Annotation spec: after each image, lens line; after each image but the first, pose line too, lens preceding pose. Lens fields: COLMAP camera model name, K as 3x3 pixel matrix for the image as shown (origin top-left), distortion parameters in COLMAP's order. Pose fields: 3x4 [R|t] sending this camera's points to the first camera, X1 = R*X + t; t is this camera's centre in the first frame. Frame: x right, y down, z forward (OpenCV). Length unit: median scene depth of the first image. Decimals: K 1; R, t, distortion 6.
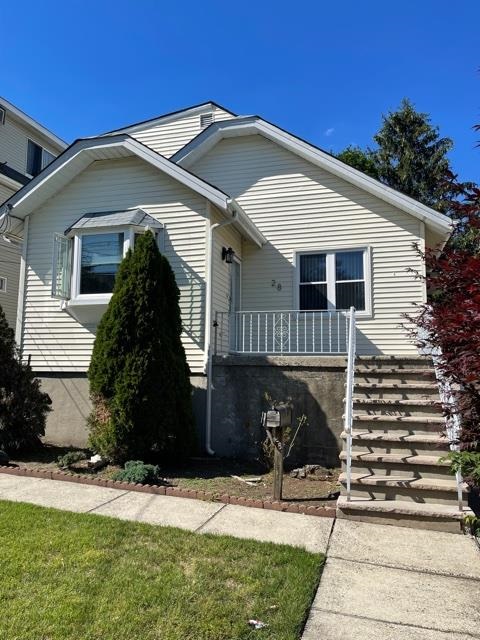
lens RADIAL K [[482.0, 0, 236.1], [0, 482.0, 320.5], [0, 0, 1]] dist [0.046845, -0.050853]
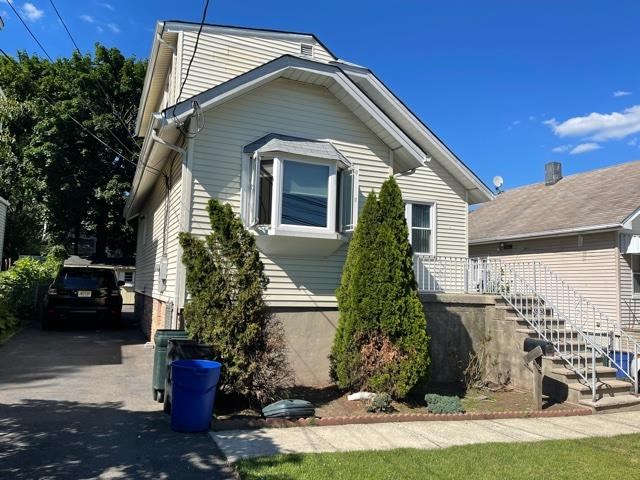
lens RADIAL K [[482.0, 0, 318.1], [0, 482.0, 238.0], [0, 0, 1]] dist [0.046845, -0.050853]
pose [[0.765637, 0.074938, 0.638893, -0.811797], [-0.091000, 0.995821, -0.007750, -0.025025], [-0.636804, -0.052205, 0.769256, 0.234417]]
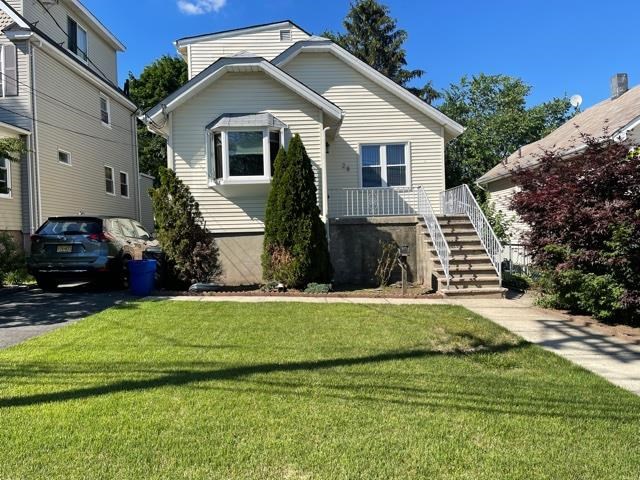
lens RADIAL K [[482.0, 0, 318.8], [0, 482.0, 242.1], [0, 0, 1]] dist [0.046845, -0.050853]
pose [[0.951382, -0.043500, 0.304927, -0.482347], [0.006115, 0.992449, 0.122503, -0.033188], [-0.307953, -0.114683, 0.944464, -0.370493]]
